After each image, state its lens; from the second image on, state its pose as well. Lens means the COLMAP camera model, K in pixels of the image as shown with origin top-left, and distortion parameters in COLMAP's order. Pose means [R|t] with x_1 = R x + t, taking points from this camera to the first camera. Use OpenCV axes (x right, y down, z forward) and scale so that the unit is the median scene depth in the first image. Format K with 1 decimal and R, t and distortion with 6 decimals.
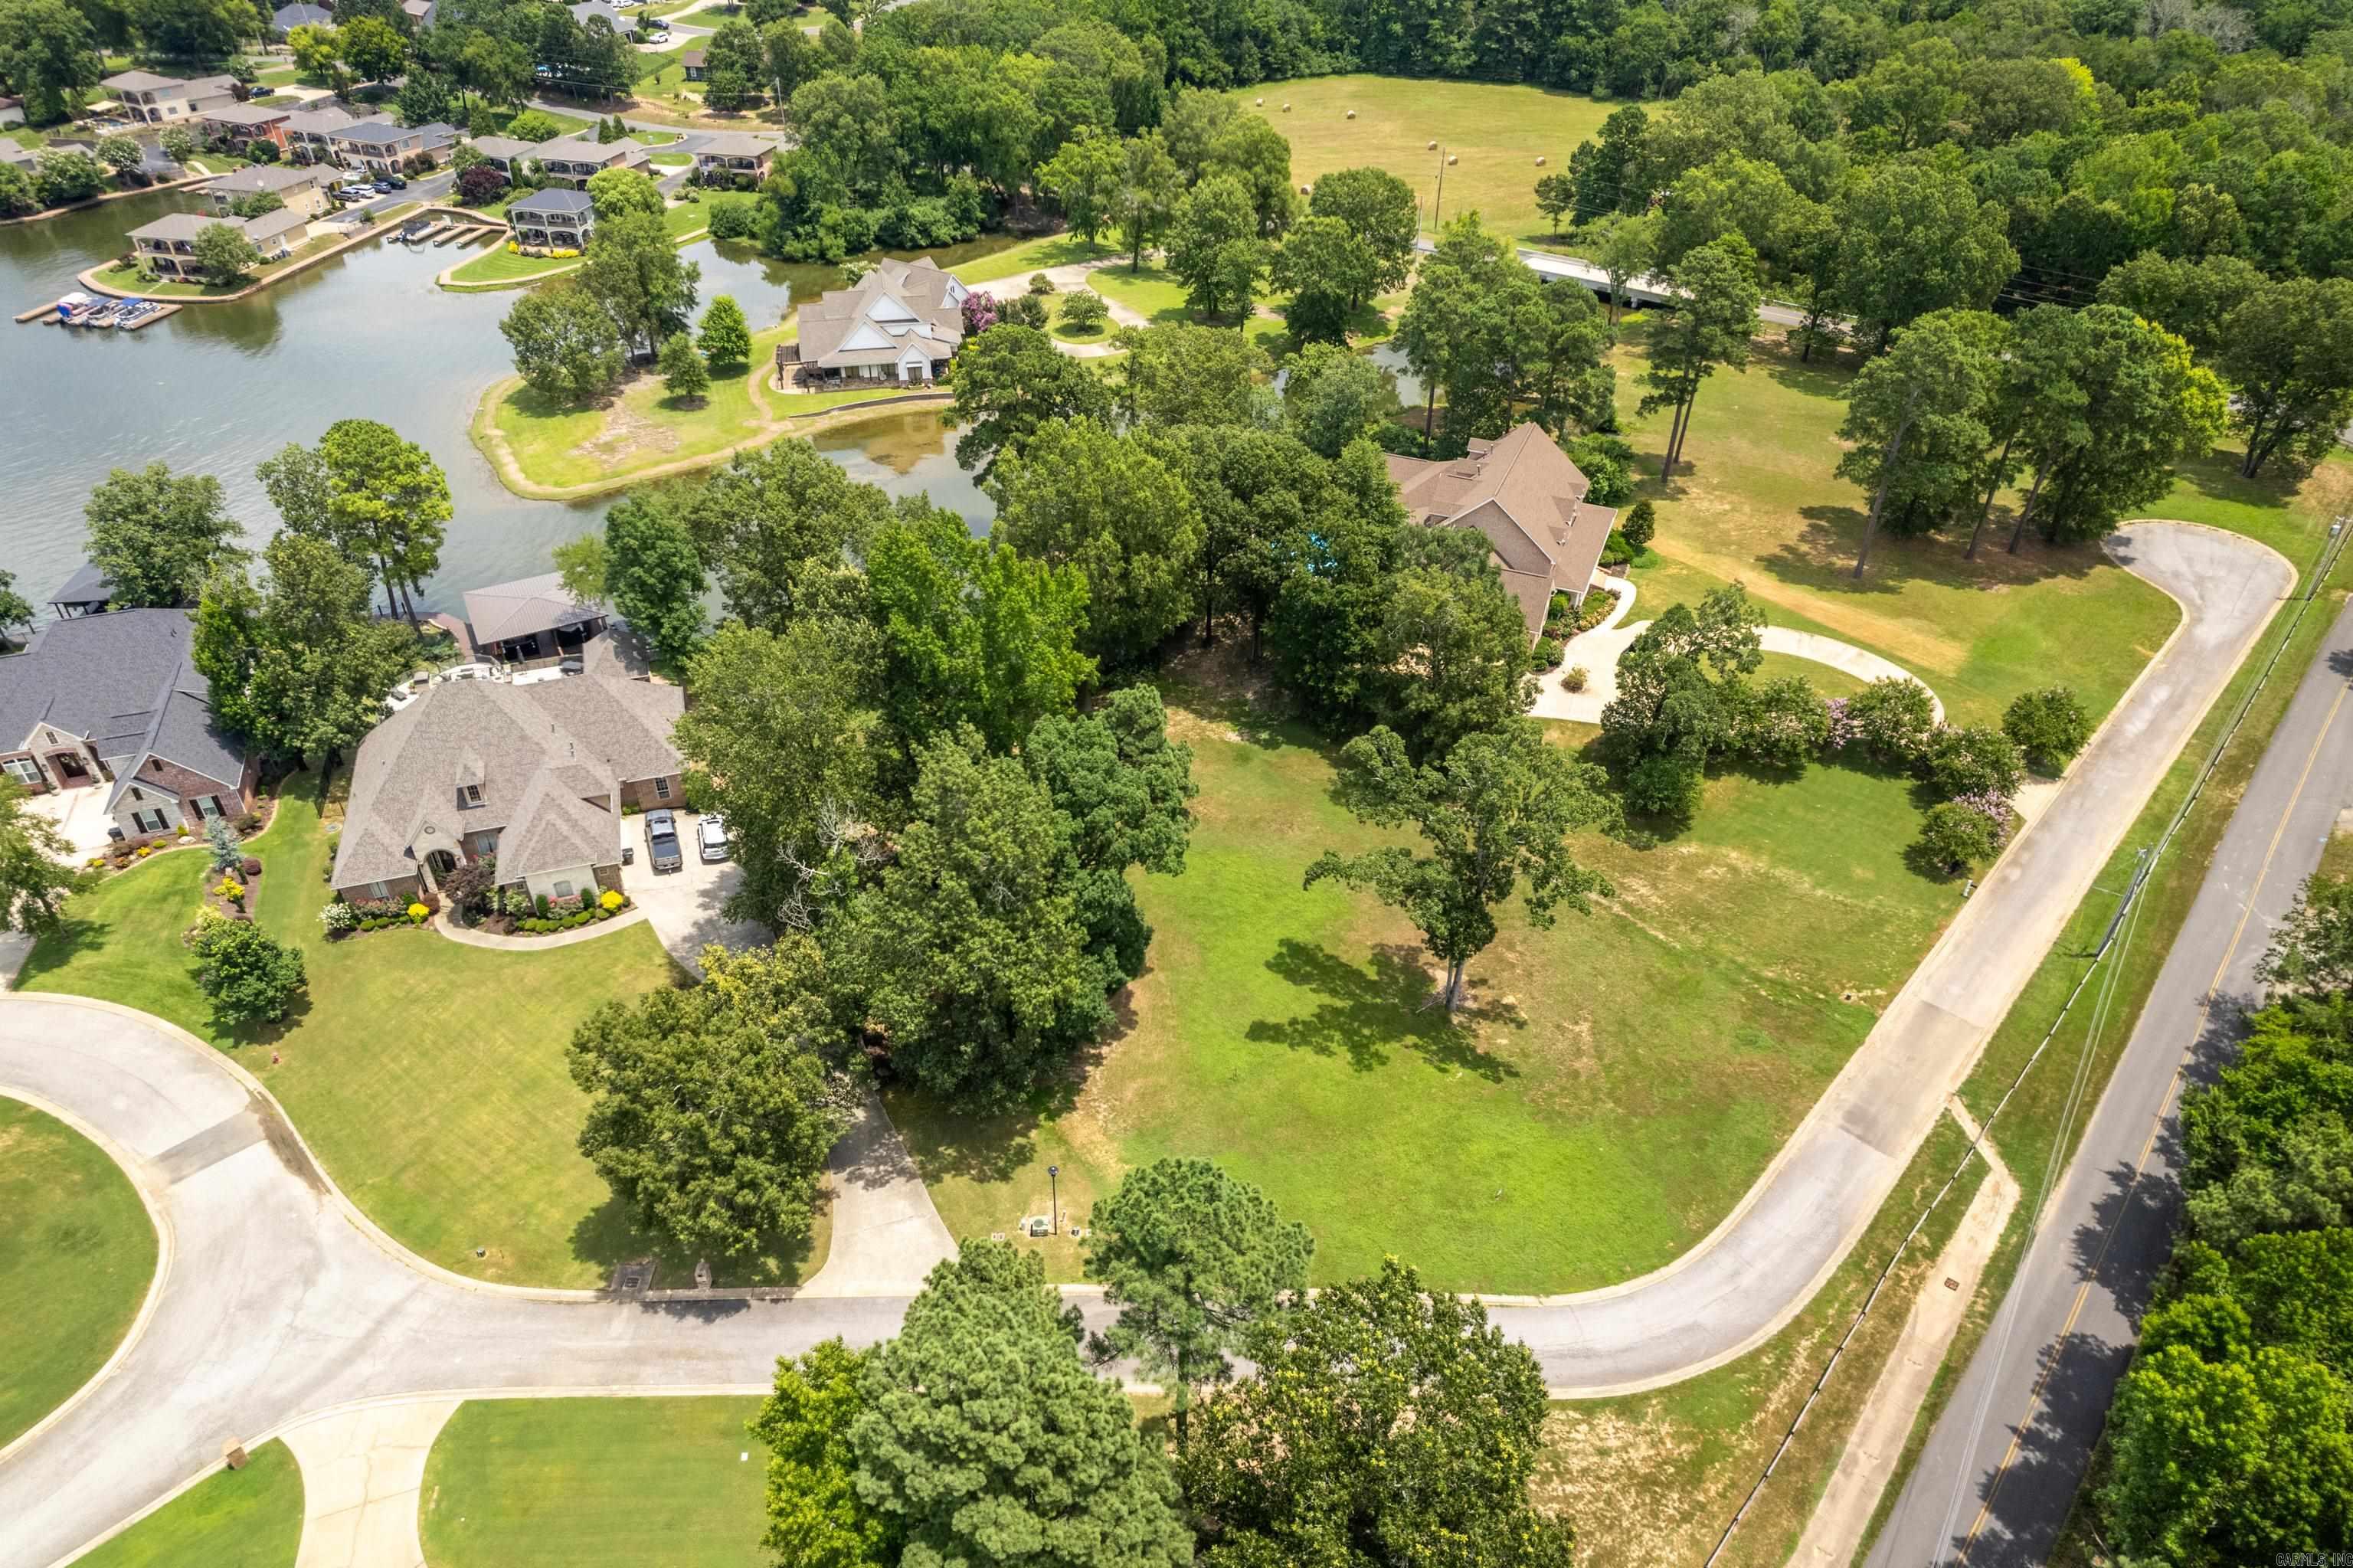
lens RADIAL K [[1519.5, 0, 1189.8], [0, 1519.5, 797.8], [0, 0, 1]] dist [-0.062362, 0.068358]
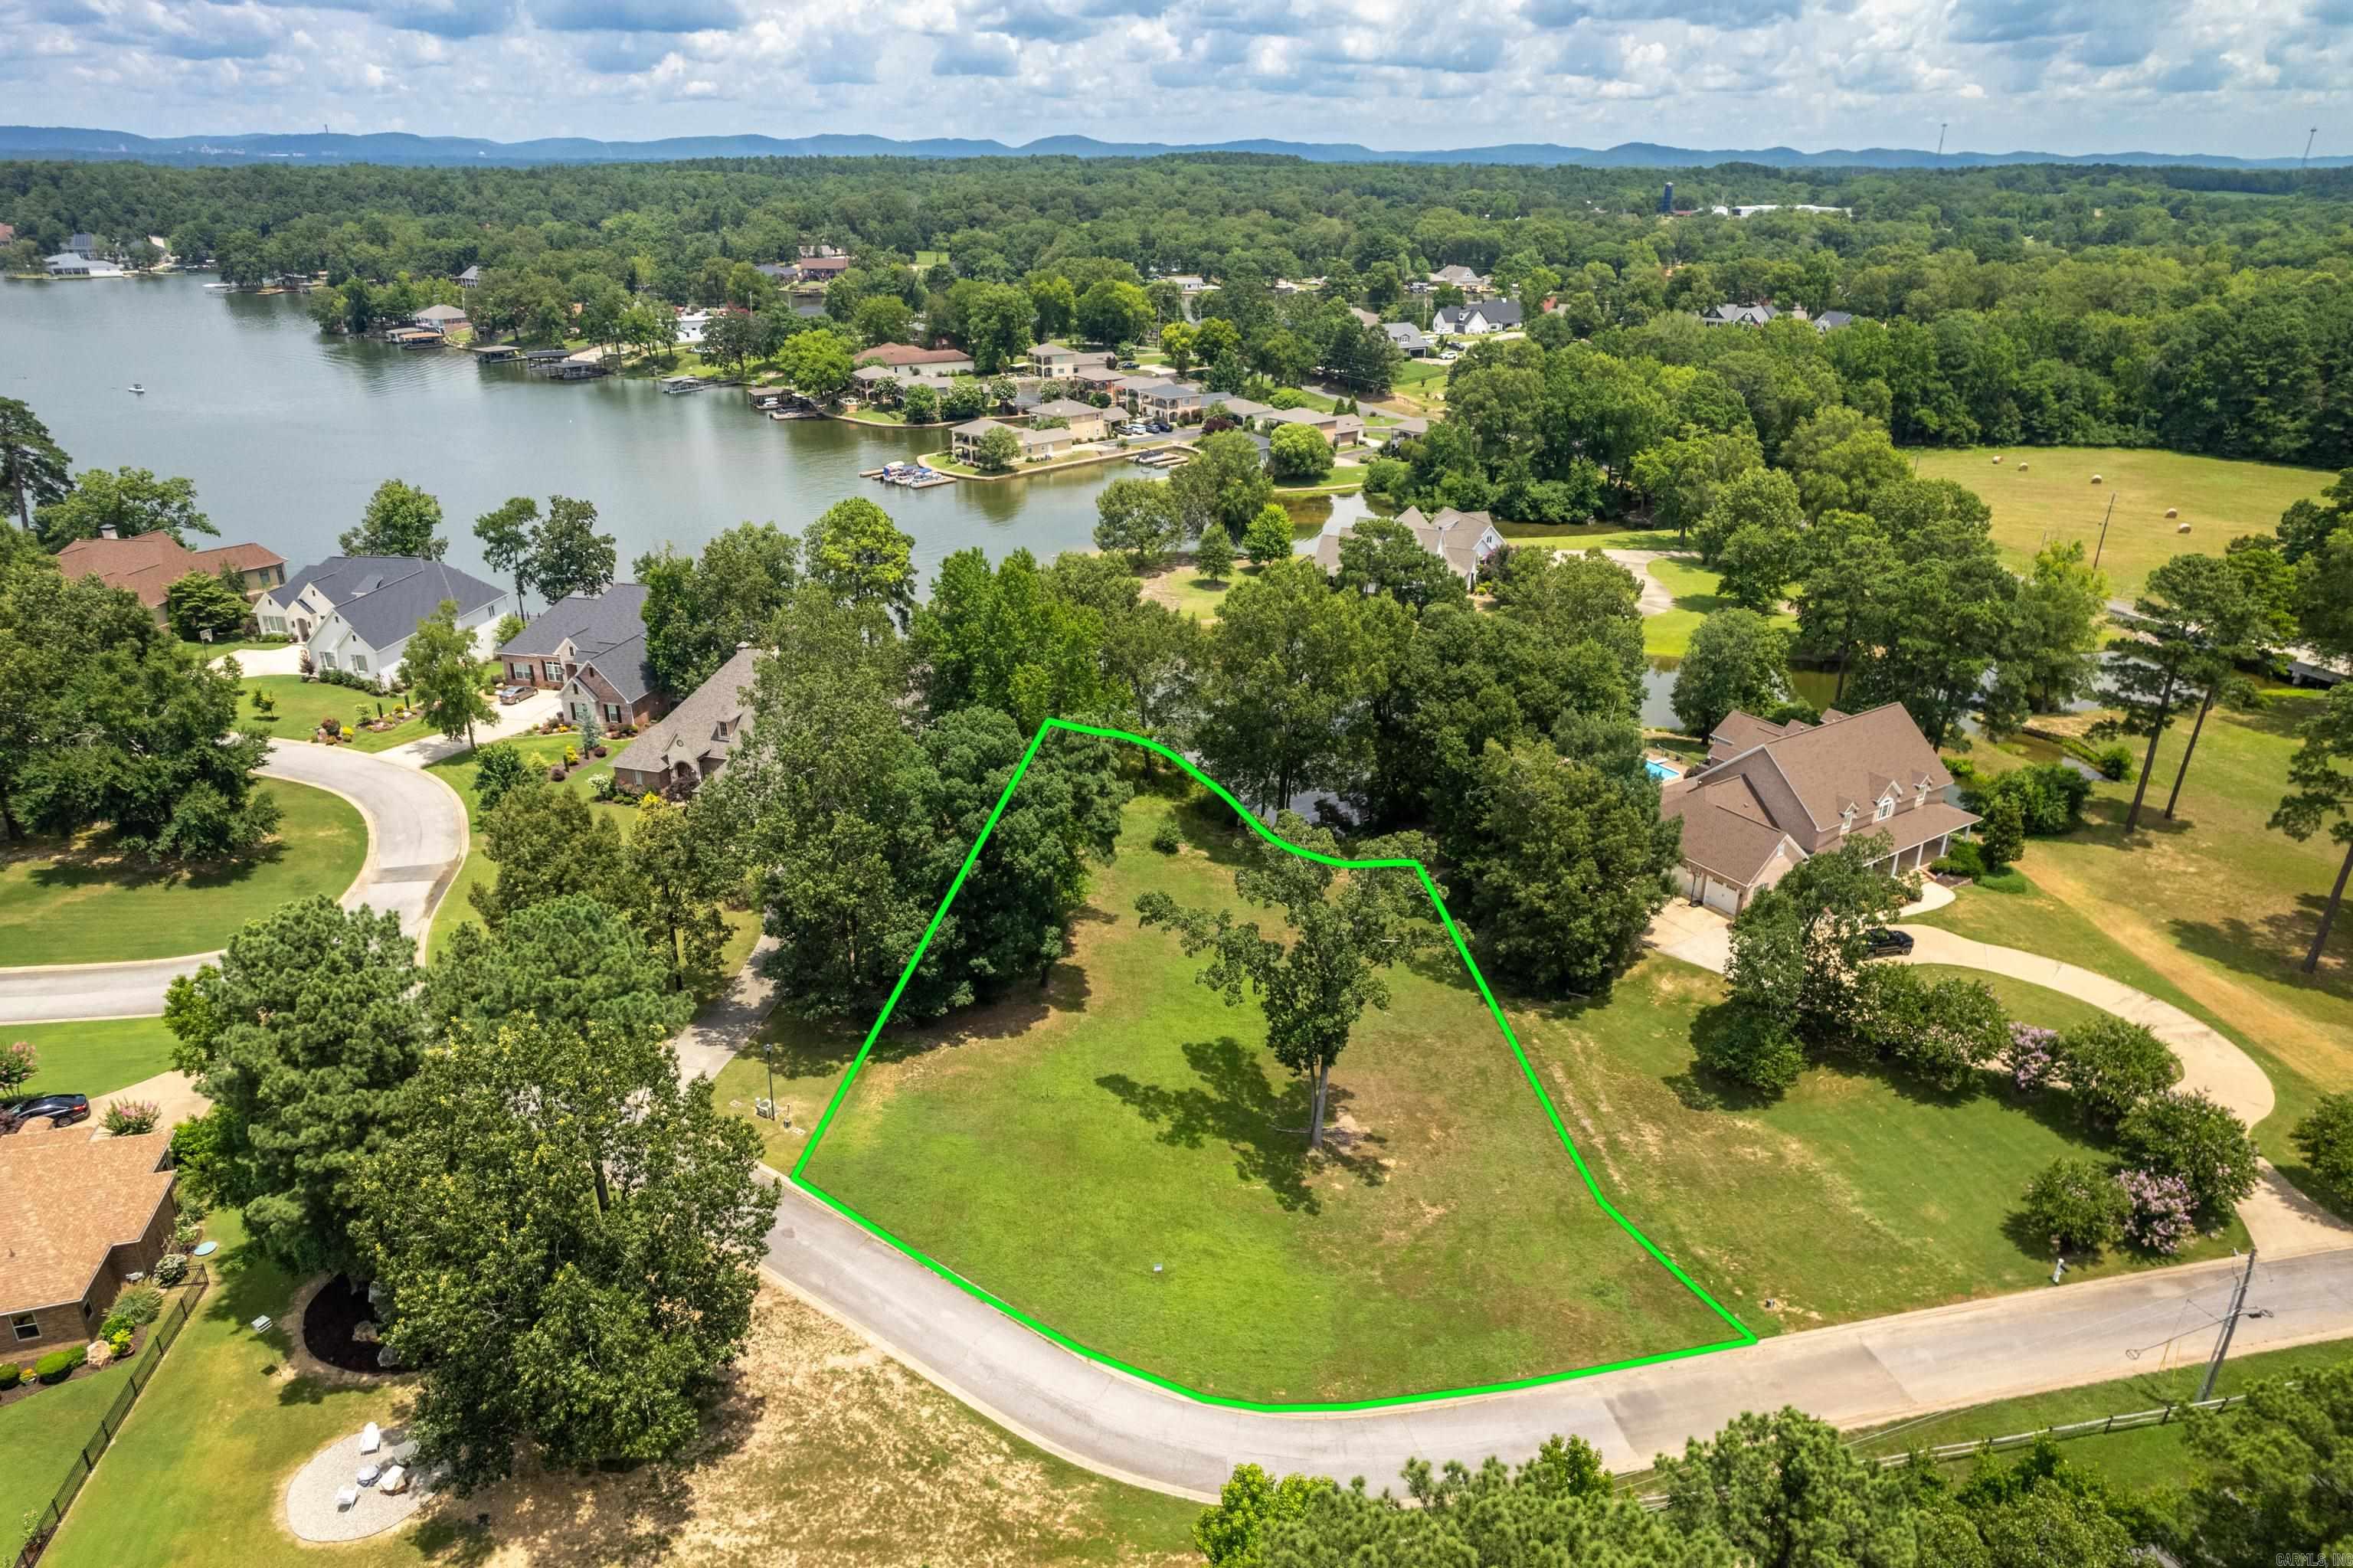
lens RADIAL K [[1519.5, 0, 1180.7], [0, 1519.5, 804.7], [0, 0, 1]] dist [-0.062362, 0.068358]
pose [[0.817858, 0.220749, -0.531393, 0.251340], [-0.335114, 0.933442, -0.128001, 0.042259], [0.467769, 0.282764, 0.837399, 0.056663]]
